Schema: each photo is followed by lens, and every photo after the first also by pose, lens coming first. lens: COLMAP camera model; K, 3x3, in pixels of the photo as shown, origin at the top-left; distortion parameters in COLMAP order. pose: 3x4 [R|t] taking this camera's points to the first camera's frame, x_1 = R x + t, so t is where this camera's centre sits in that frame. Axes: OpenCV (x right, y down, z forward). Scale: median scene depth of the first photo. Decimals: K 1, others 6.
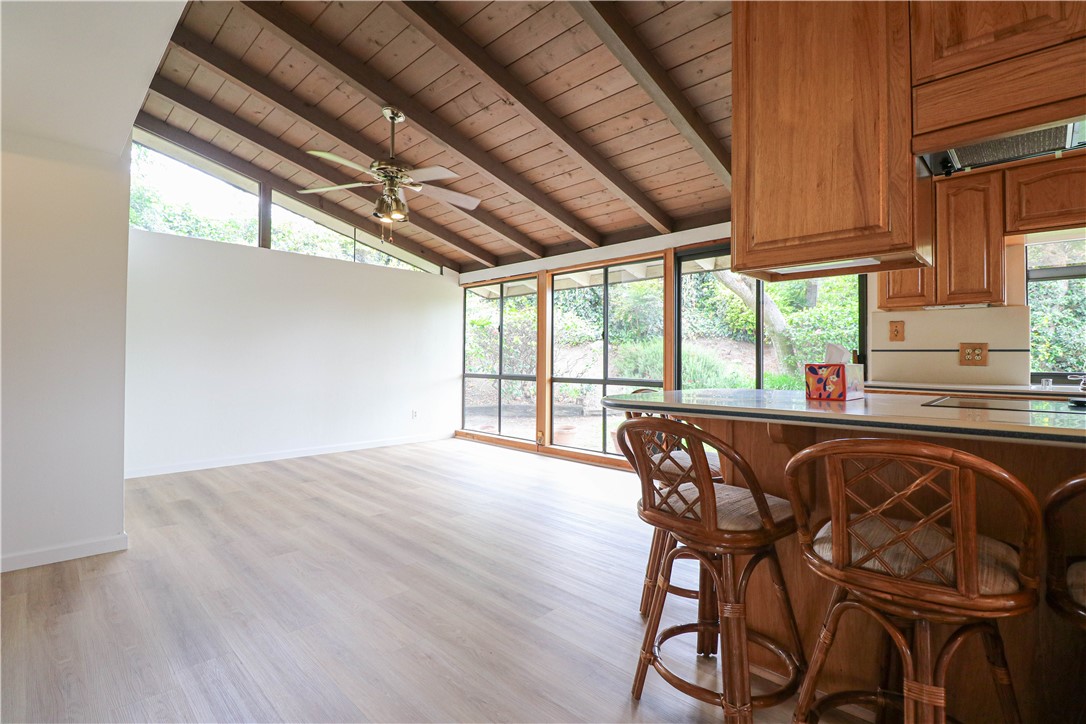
lens RADIAL K [[502.8, 0, 542.2], [0, 502.8, 353.8], [0, 0, 1]] dist [-0.004035, -0.011323]
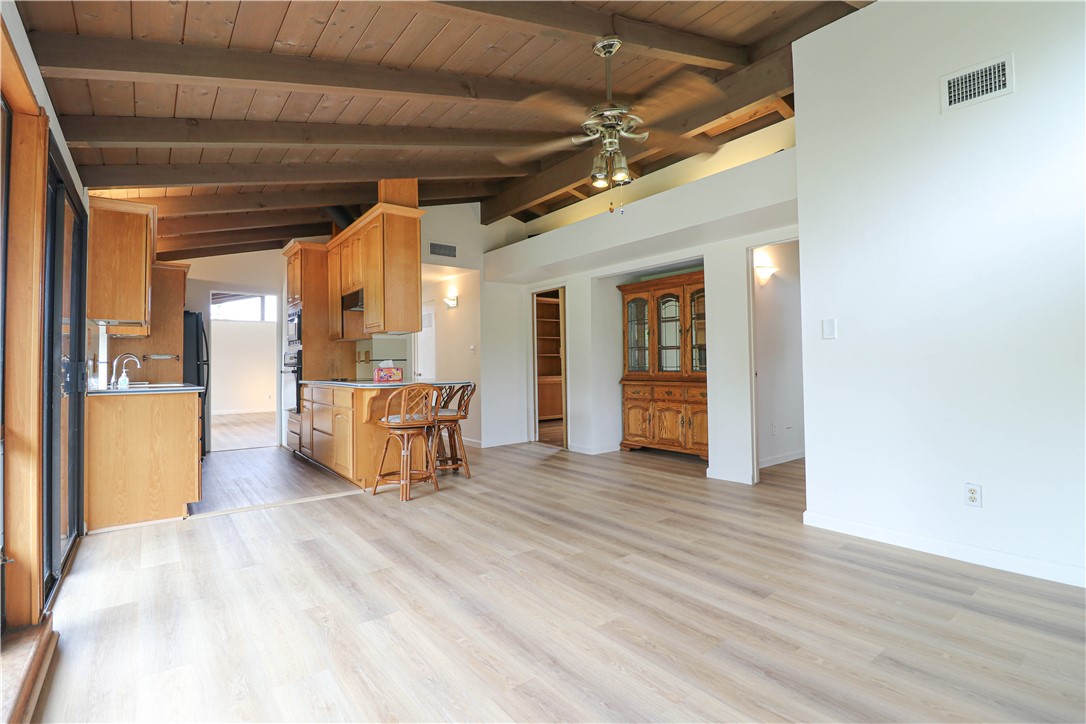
lens RADIAL K [[502.8, 0, 542.2], [0, 502.8, 353.8], [0, 0, 1]] dist [-0.004035, -0.011323]
pose [[-0.989929, 0.008549, 0.141309, -0.332510], [0.003663, 0.999388, -0.034798, 0.022281], [-0.141520, -0.033930, -0.989354, 1.942858]]
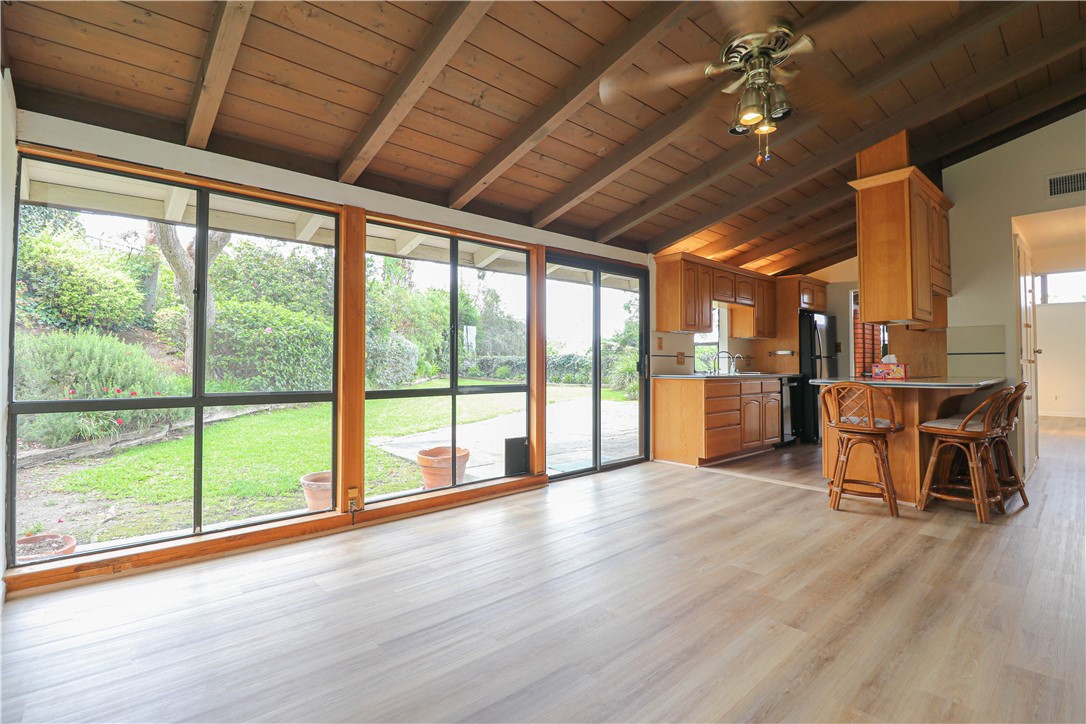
lens RADIAL K [[502.8, 0, 542.2], [0, 502.8, 353.8], [0, 0, 1]] dist [-0.004035, -0.011323]
pose [[0.072581, 0.011168, 0.997300, -0.993958], [-0.011746, 0.999878, -0.010342, 0.009427], [-0.997293, -0.010963, 0.072703, 1.330893]]
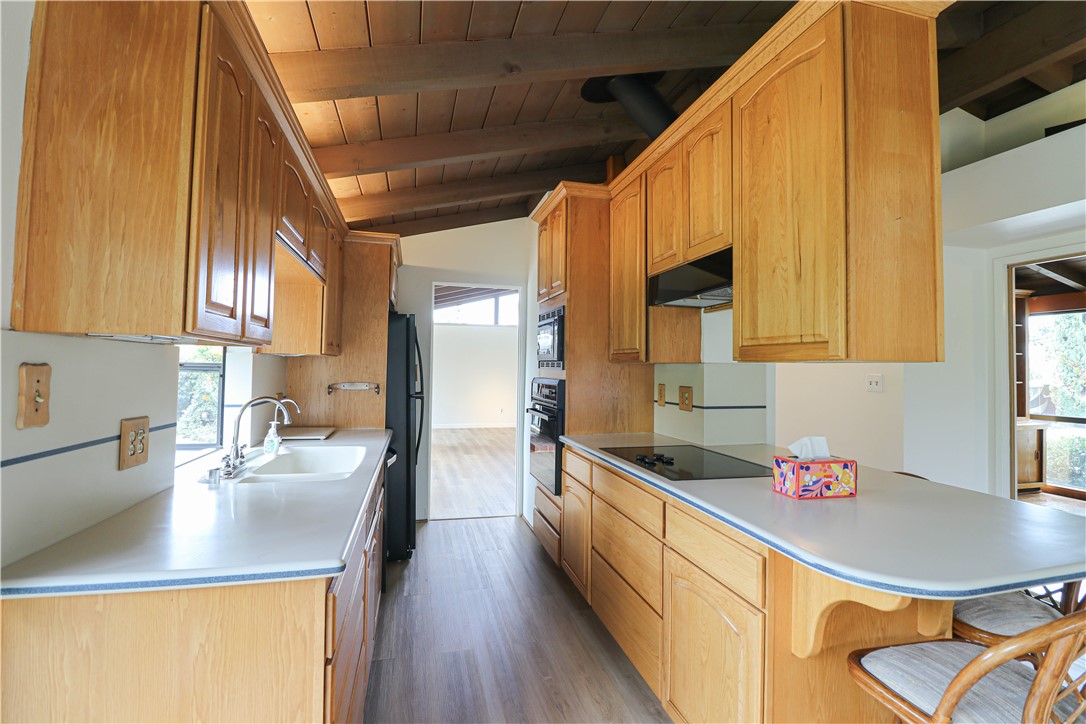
lens RADIAL K [[502.8, 0, 542.2], [0, 502.8, 353.8], [0, 0, 1]] dist [-0.004035, -0.011323]
pose [[-0.851038, -0.007738, 0.525047, 0.289463], [-0.029320, 0.999032, -0.032799, -0.073910], [-0.524285, -0.043308, -0.850441, 1.158159]]
